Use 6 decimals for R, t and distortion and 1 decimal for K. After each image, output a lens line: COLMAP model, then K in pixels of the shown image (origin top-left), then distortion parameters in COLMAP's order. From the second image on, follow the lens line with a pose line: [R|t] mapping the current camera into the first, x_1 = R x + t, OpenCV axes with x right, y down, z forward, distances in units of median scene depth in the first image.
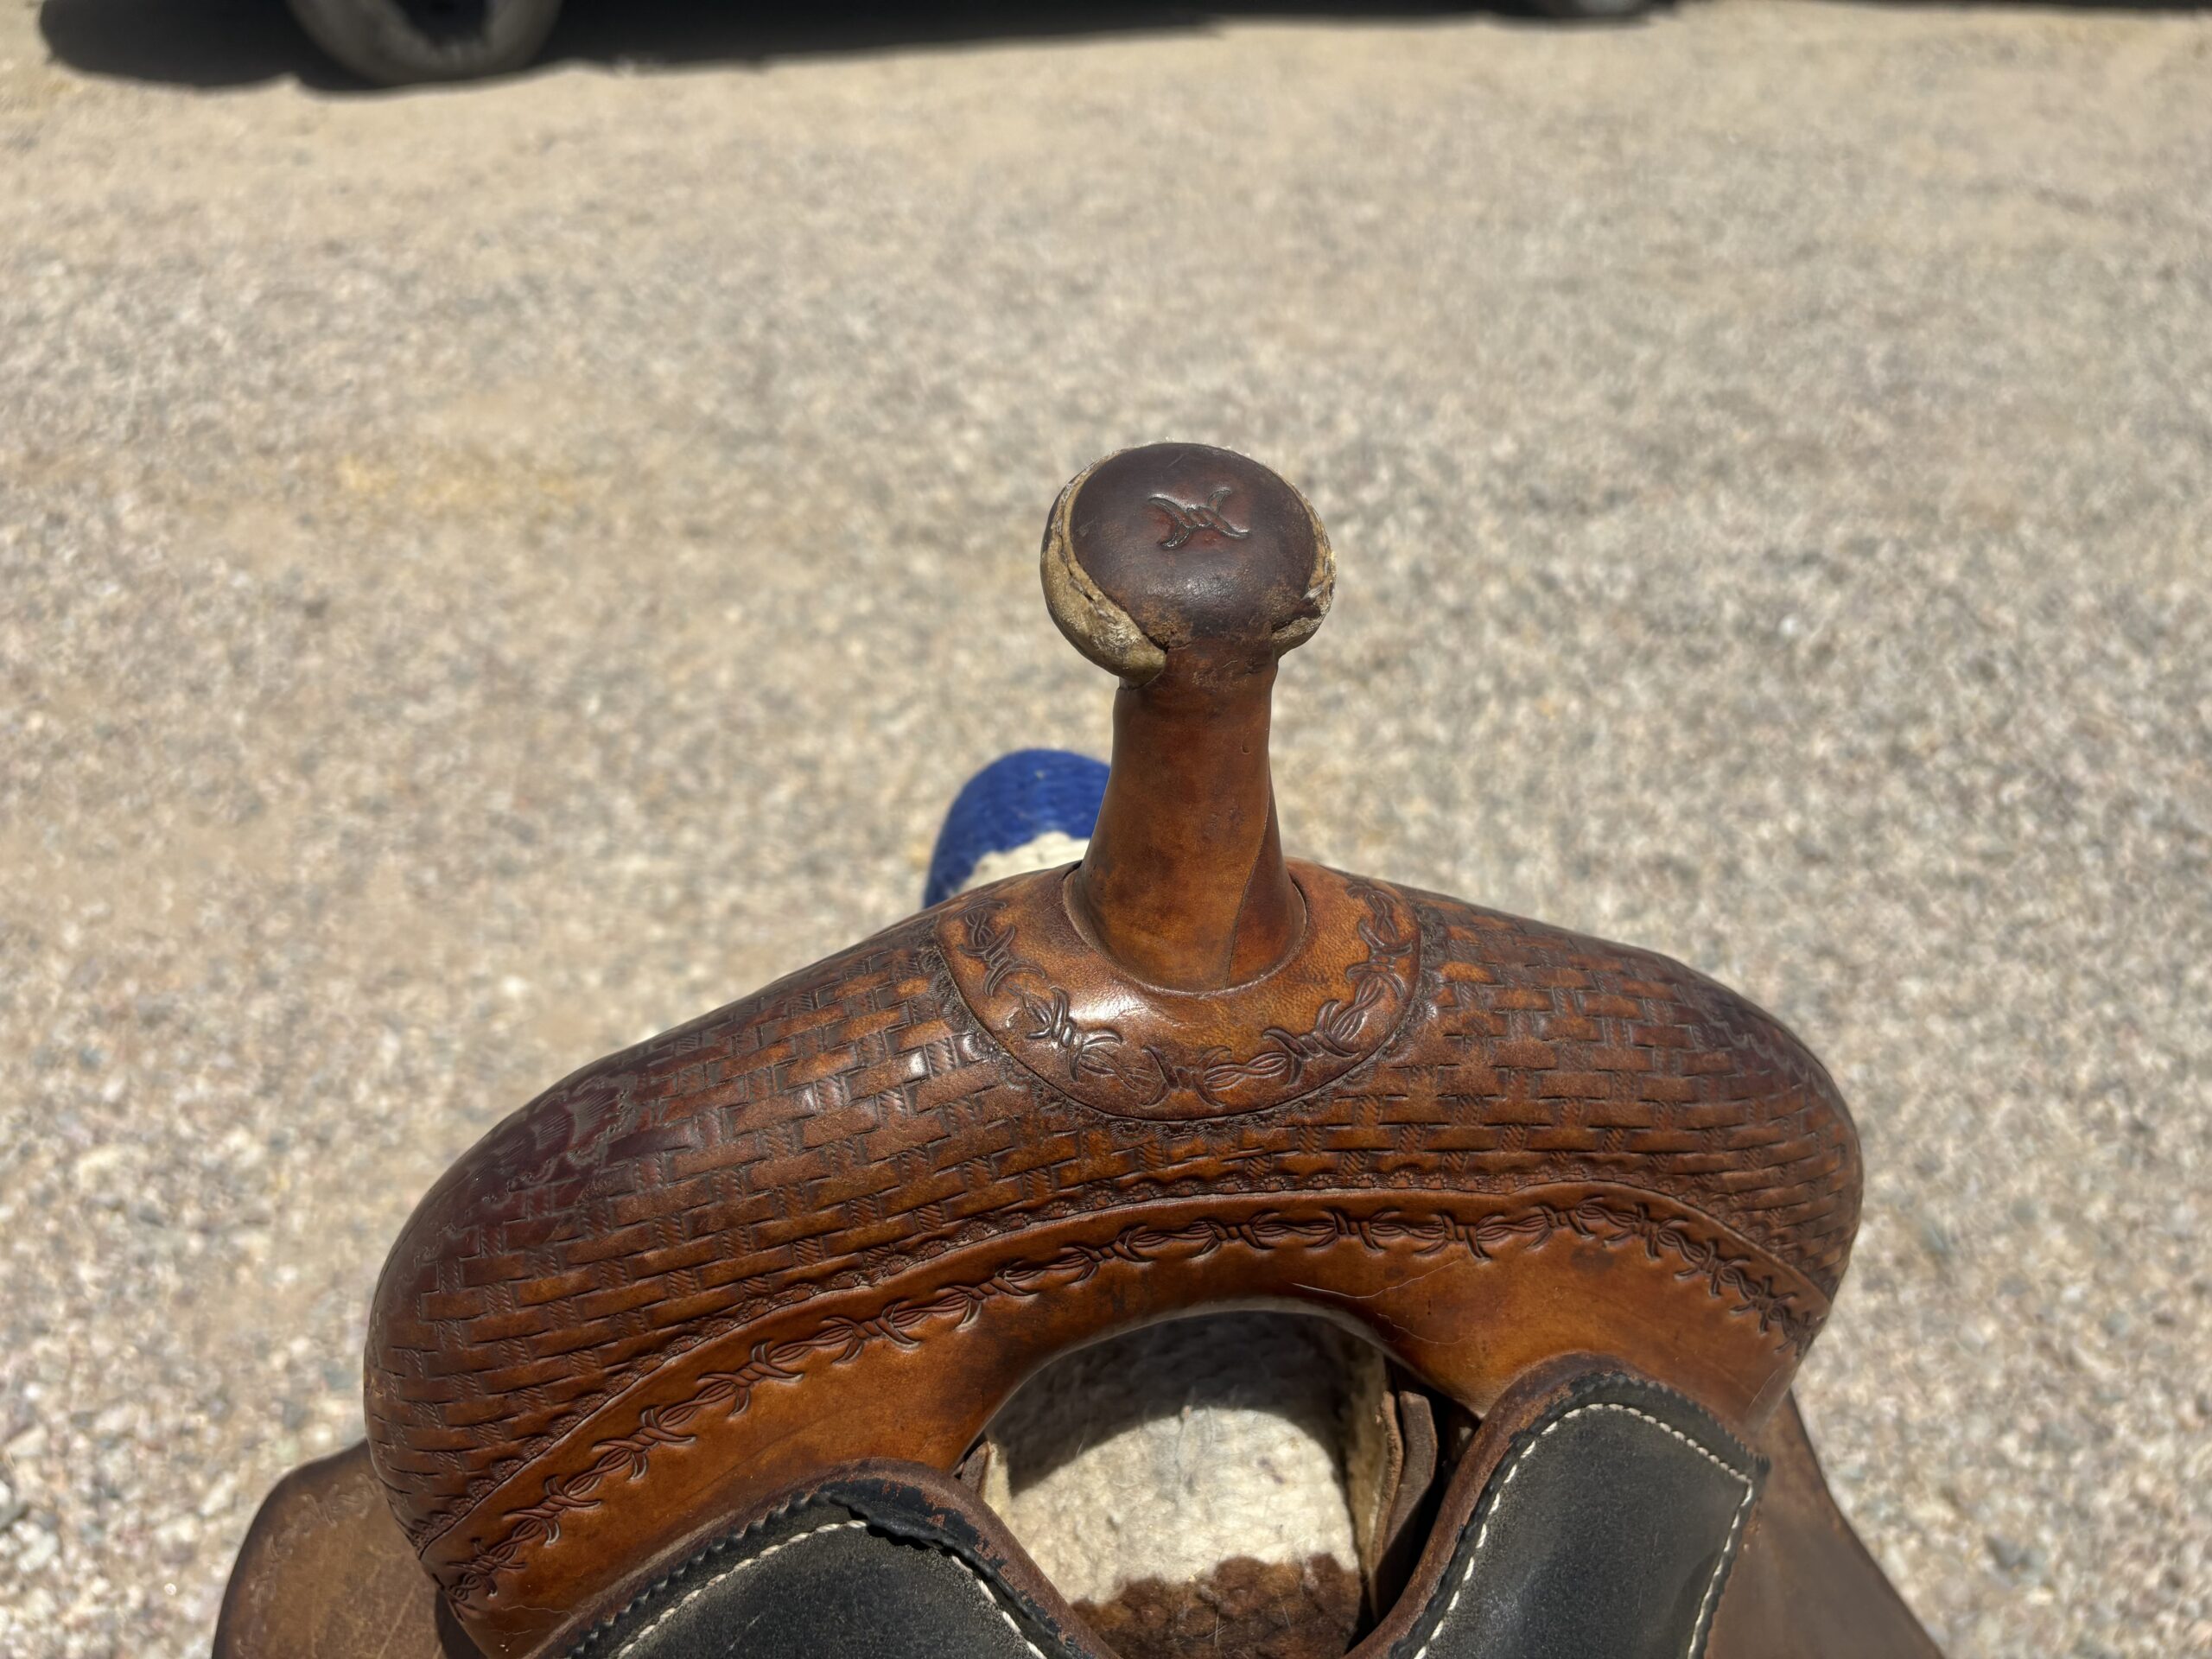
lens RADIAL K [[1719.0, 0, 1106.0], [0, 1719.0, 829.5], [0, 0, 1]] dist [-0.000982, -0.002272]
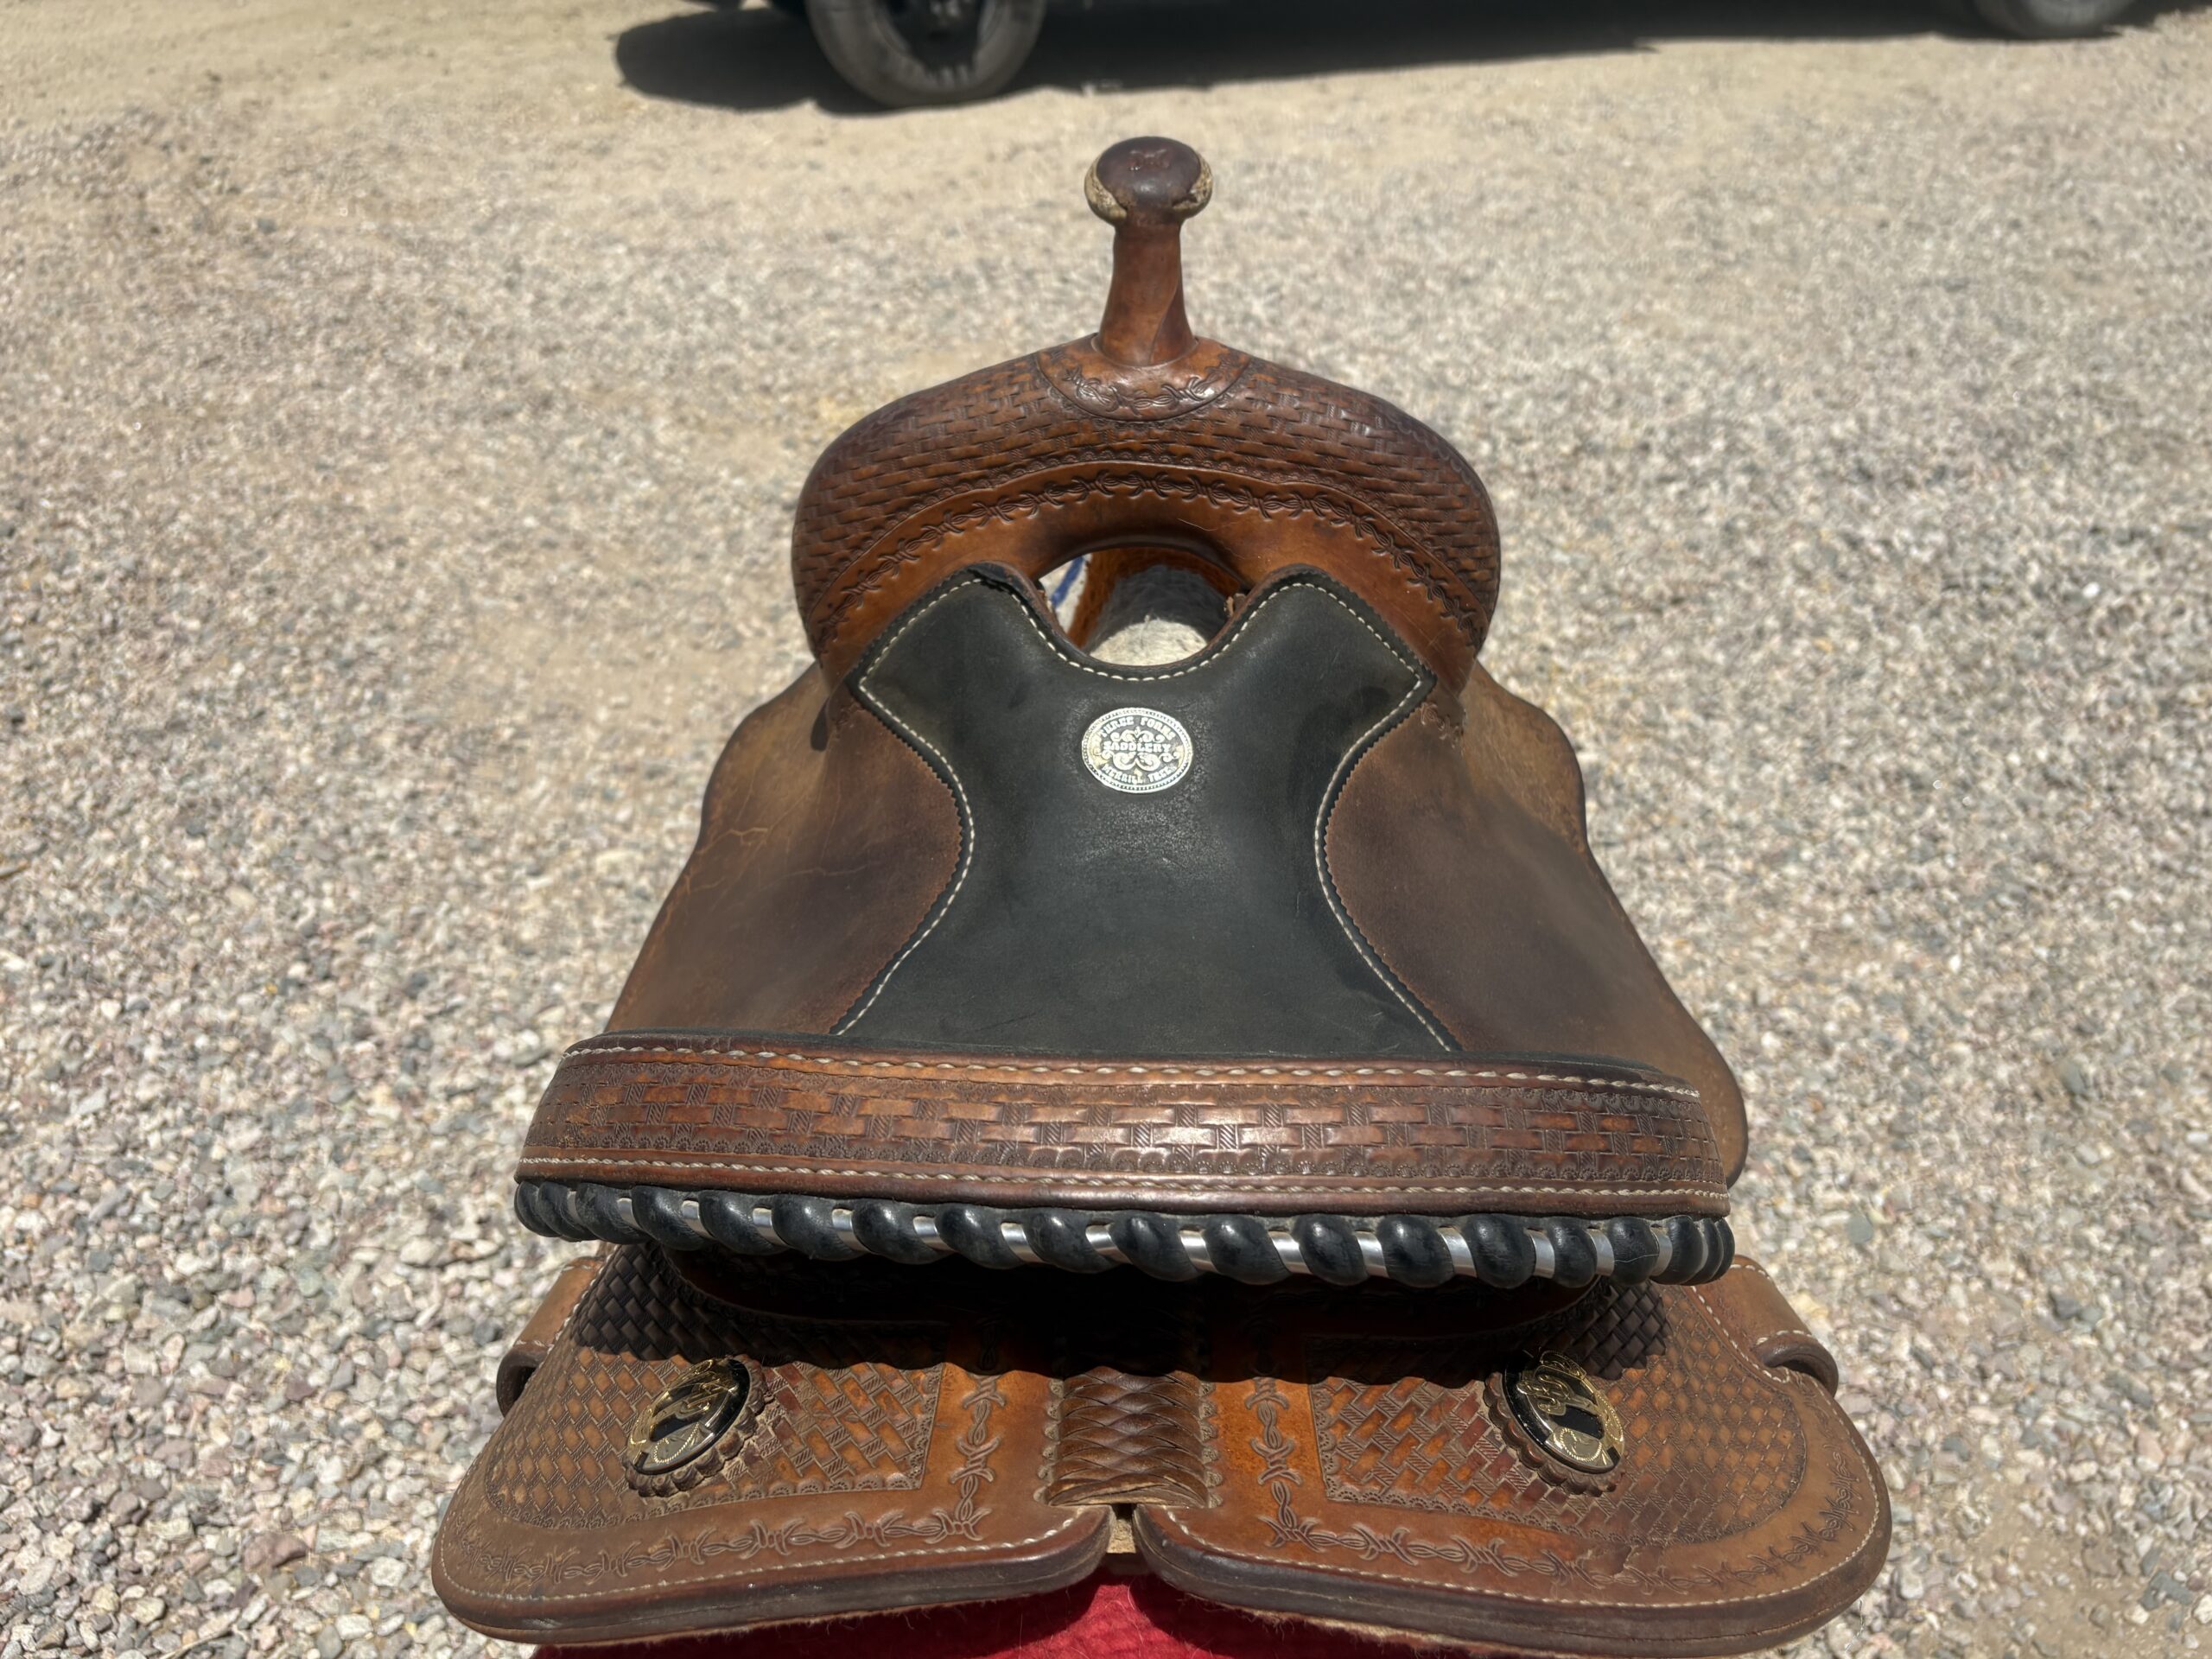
lens RADIAL K [[1693.2, 0, 1106.0], [0, 1693.2, 829.5], [0, 0, 1]] dist [-0.003974, 0.001441]
pose [[0.968622, 0.089529, -0.231853, 0.069746], [-0.091801, 0.995777, 0.000993, 0.083153], [0.230963, 0.020323, 0.972750, -0.143728]]
